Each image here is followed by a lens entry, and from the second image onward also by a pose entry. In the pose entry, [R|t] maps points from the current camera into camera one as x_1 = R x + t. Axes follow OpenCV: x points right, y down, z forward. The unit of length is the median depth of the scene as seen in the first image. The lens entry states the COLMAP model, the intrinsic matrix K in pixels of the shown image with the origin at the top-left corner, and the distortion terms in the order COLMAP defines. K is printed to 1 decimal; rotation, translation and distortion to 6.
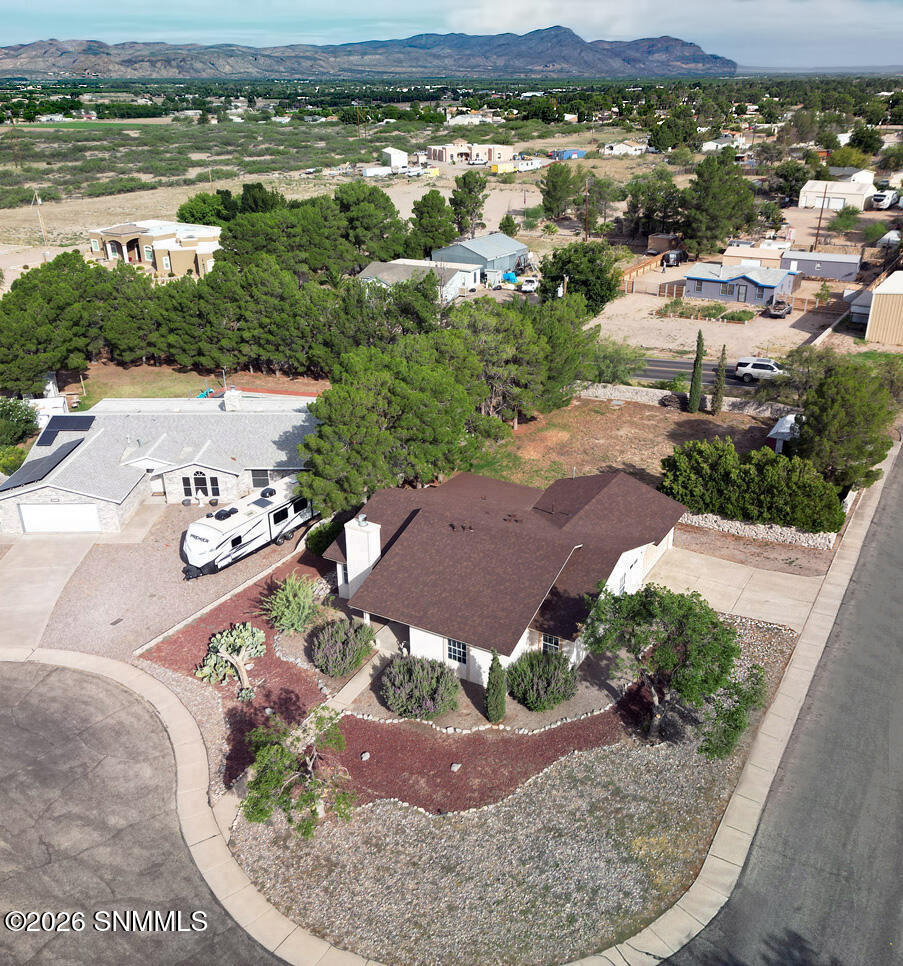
lens RADIAL K [[907.0, 0, 477.1], [0, 907.0, 464.7], [0, 0, 1]] dist [0.036756, 0.000000]
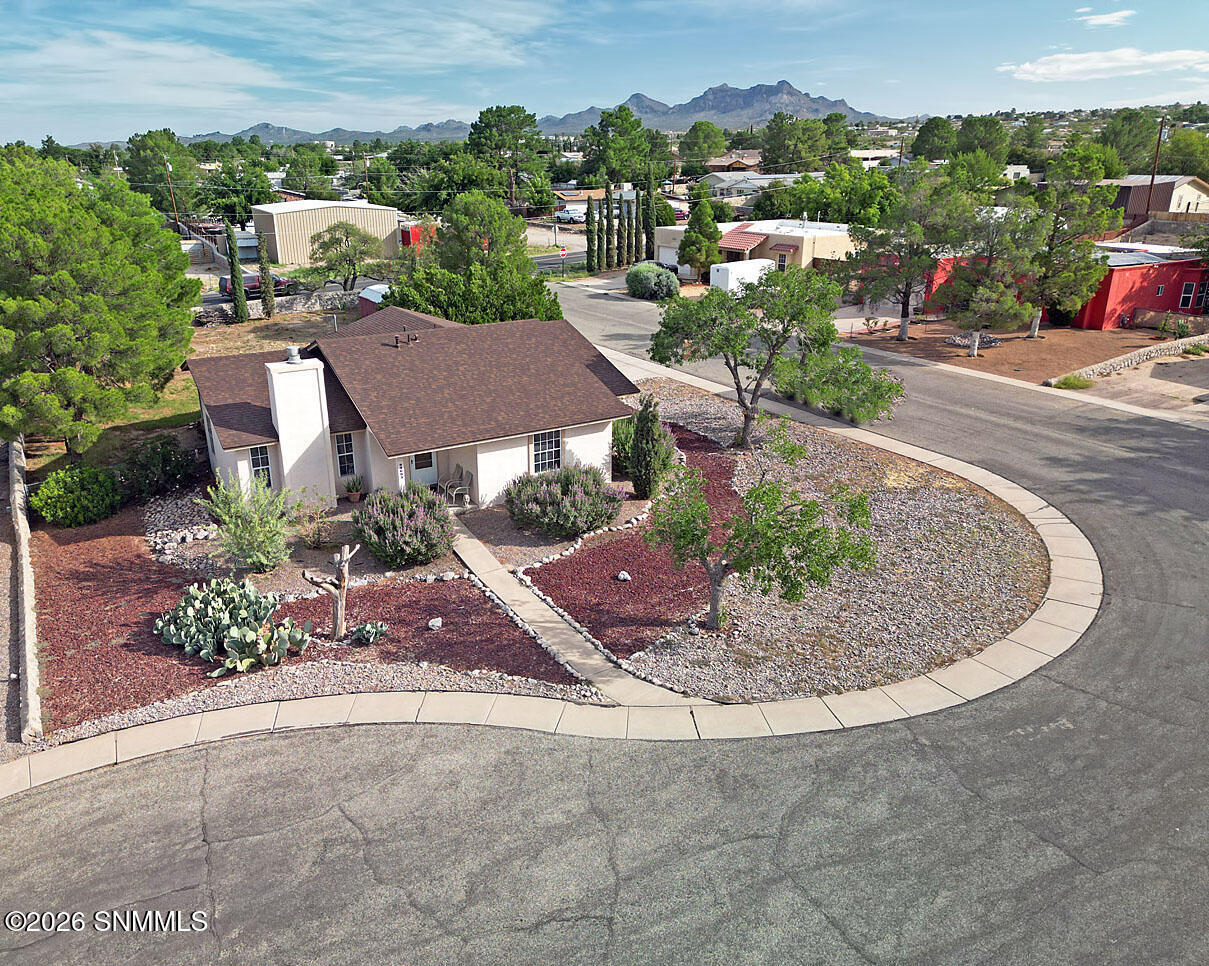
lens RADIAL K [[895.3, 0, 559.4], [0, 895.3, 492.4], [0, 0, 1]] dist [0.045536, 0.000786]
pose [[0.516108, -0.307155, 0.799555, -0.622412], [0.342208, 0.929692, 0.136255, 0.142944], [-0.785191, 0.203292, 0.584933, 0.591475]]
